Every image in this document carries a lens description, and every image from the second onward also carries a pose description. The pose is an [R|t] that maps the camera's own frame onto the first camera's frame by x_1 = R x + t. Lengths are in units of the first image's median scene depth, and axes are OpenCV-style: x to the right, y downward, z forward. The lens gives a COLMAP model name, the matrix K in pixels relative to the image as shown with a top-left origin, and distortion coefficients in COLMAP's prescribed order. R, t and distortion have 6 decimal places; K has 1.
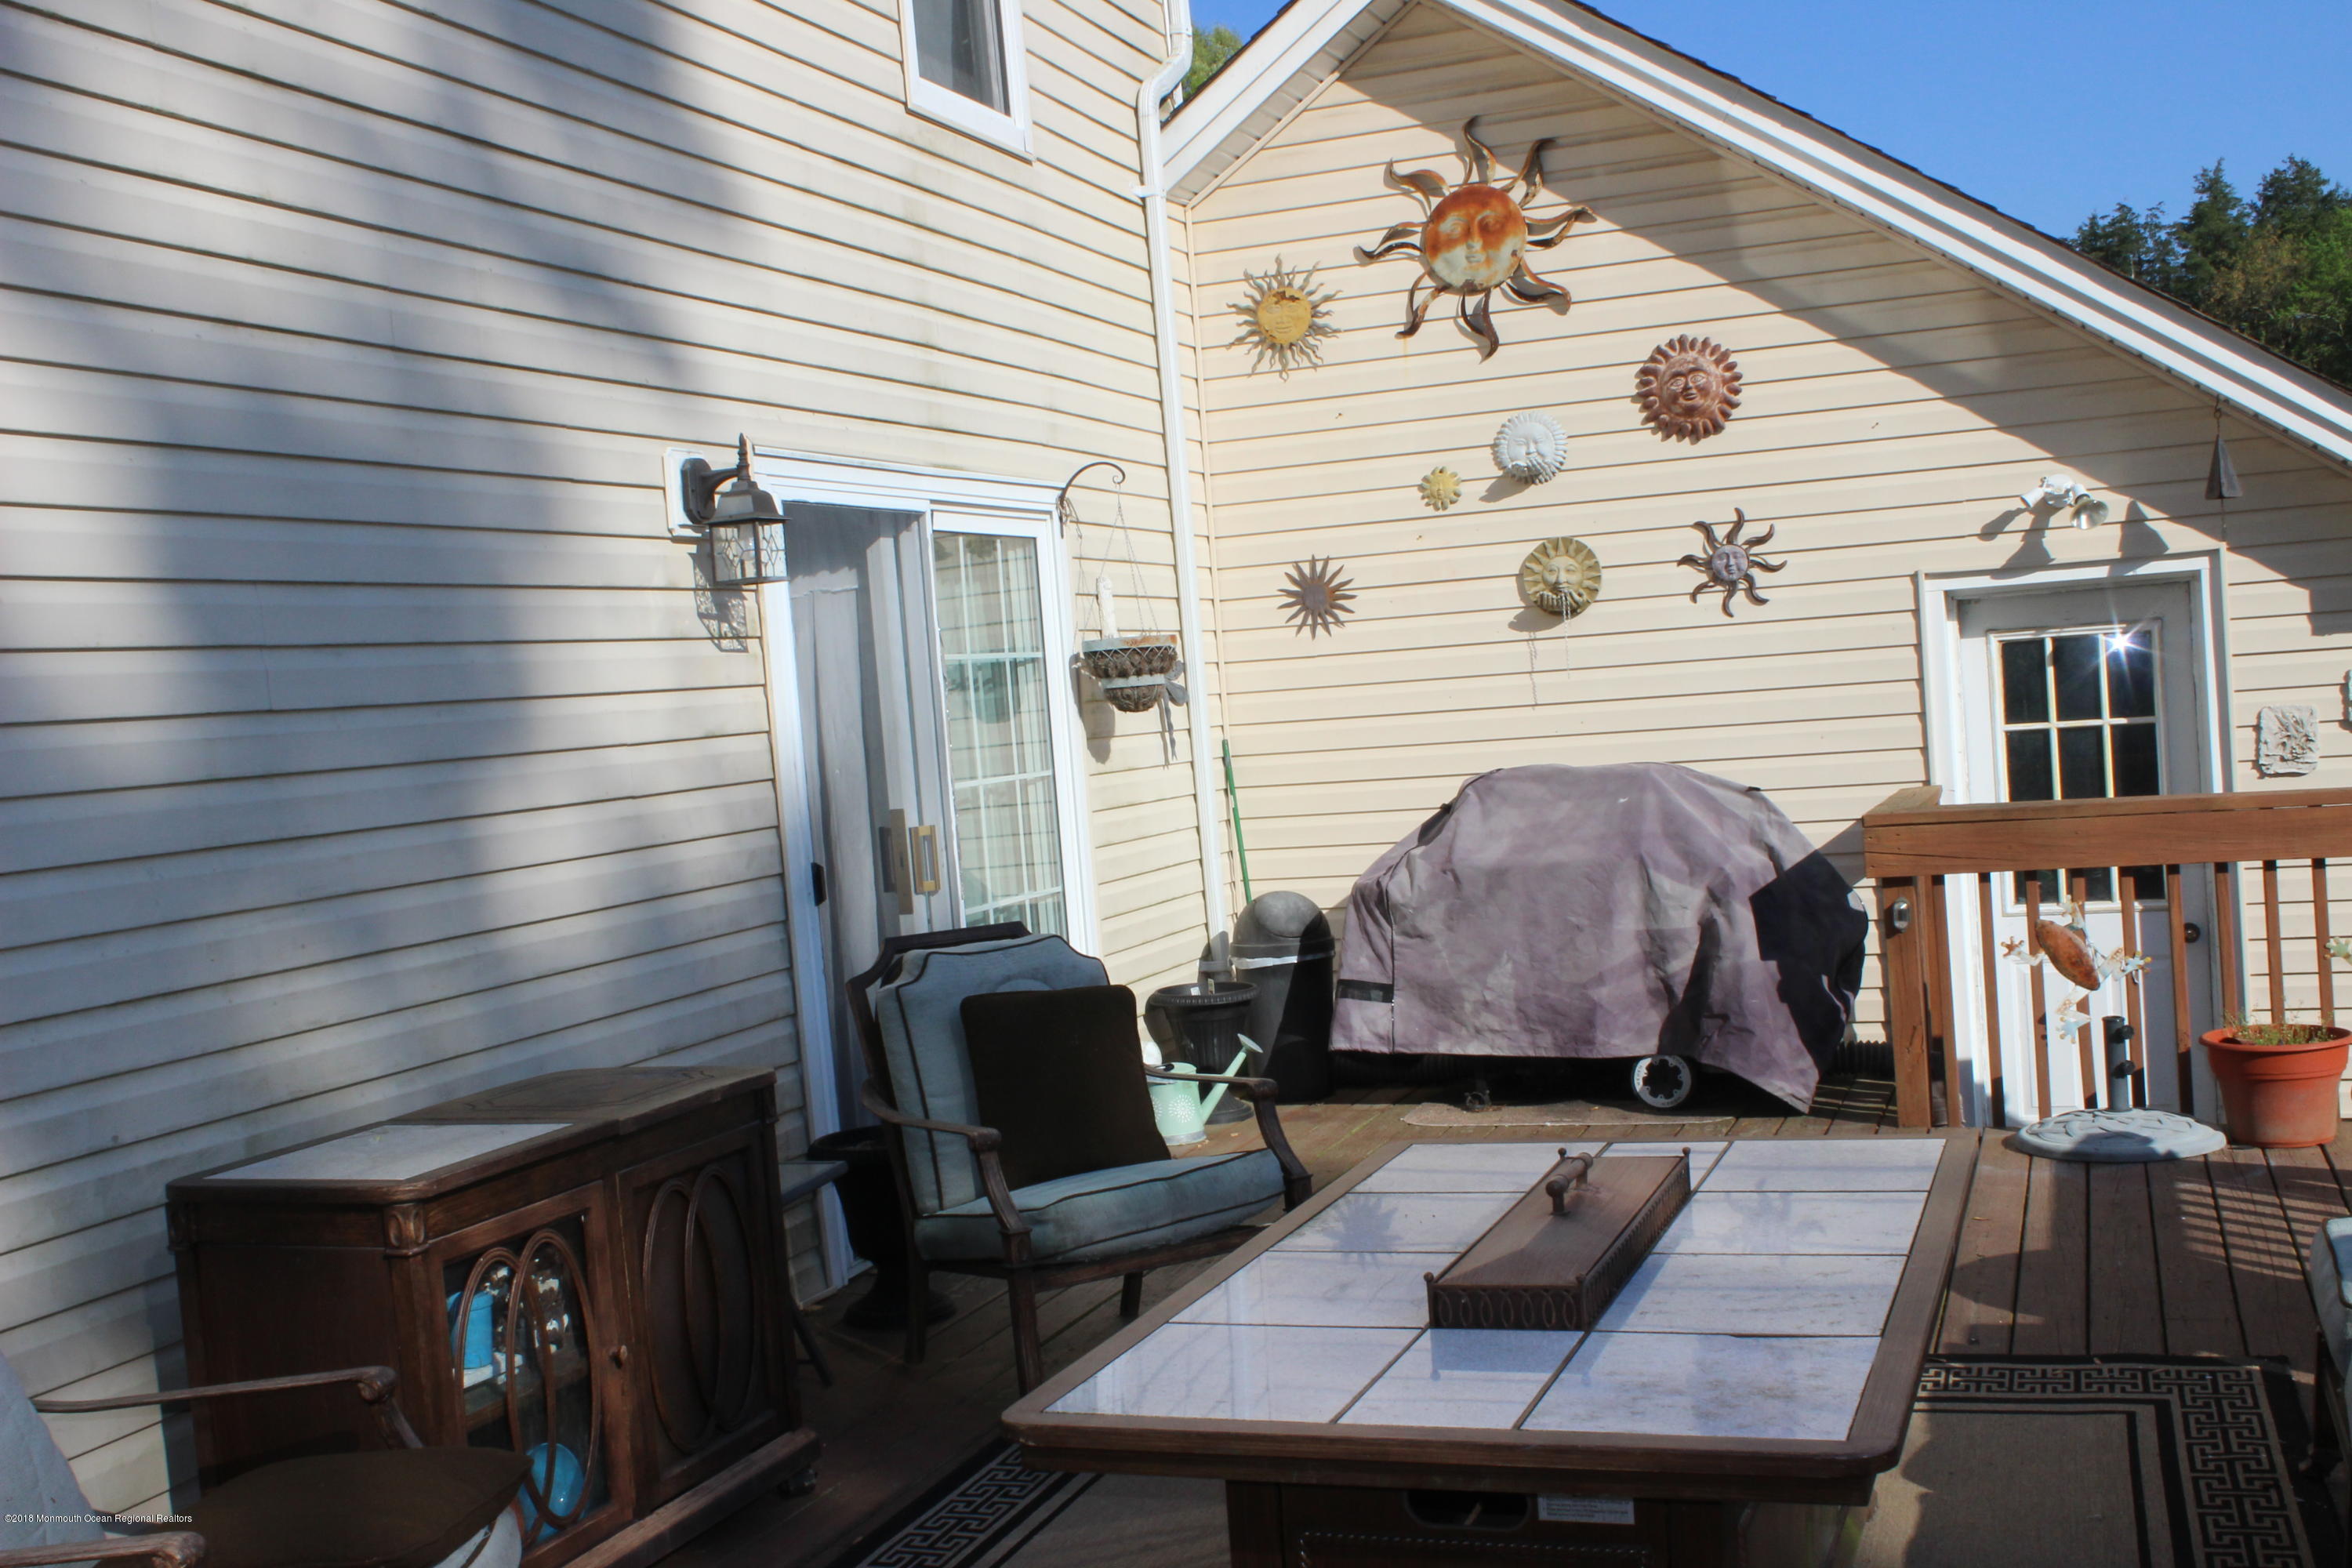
lens RADIAL K [[2576.3, 0, 1174.6], [0, 2576.3, 782.6], [0, 0, 1]] dist [-0.098541, 0.000000]
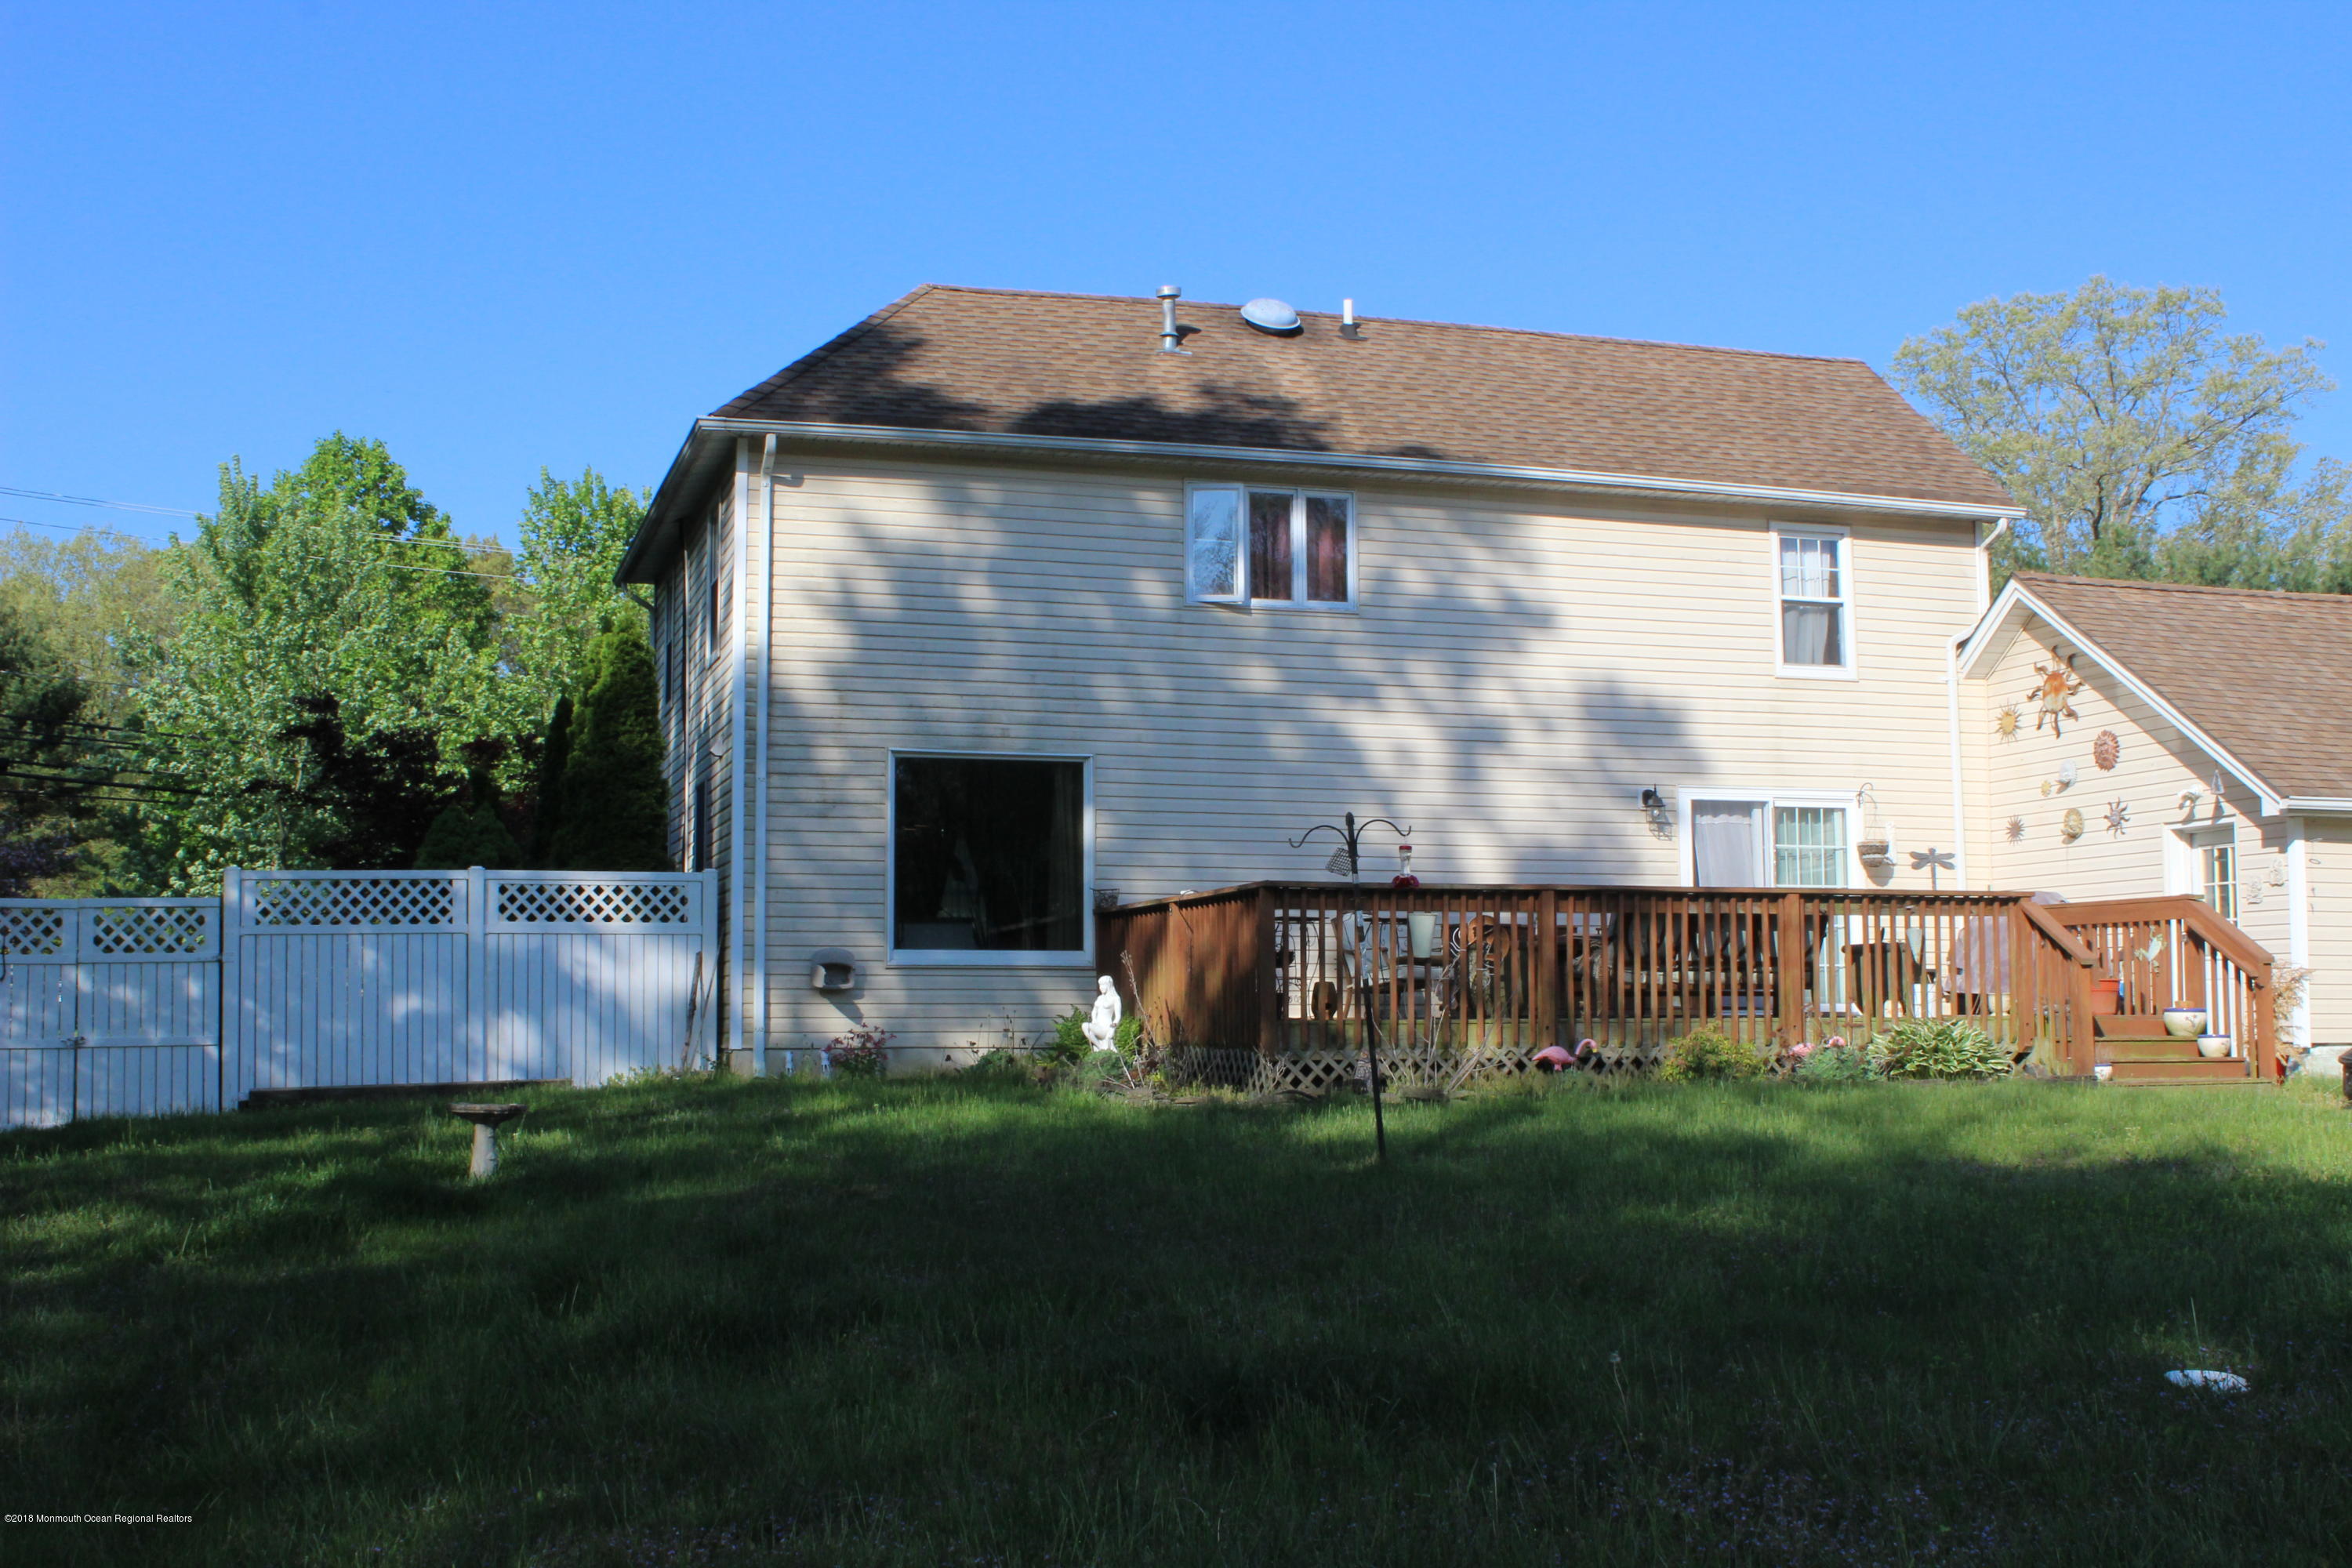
lens RADIAL K [[2576.3, 0, 1172.2], [0, 2576.3, 772.3], [0, 0, 1]] dist [-0.098541, 0.000000]
pose [[0.615324, -0.004570, -0.788261, 1.635708], [-0.067444, 0.996011, -0.058422, 0.080692], [0.785384, 0.089112, 0.612561, -1.301403]]
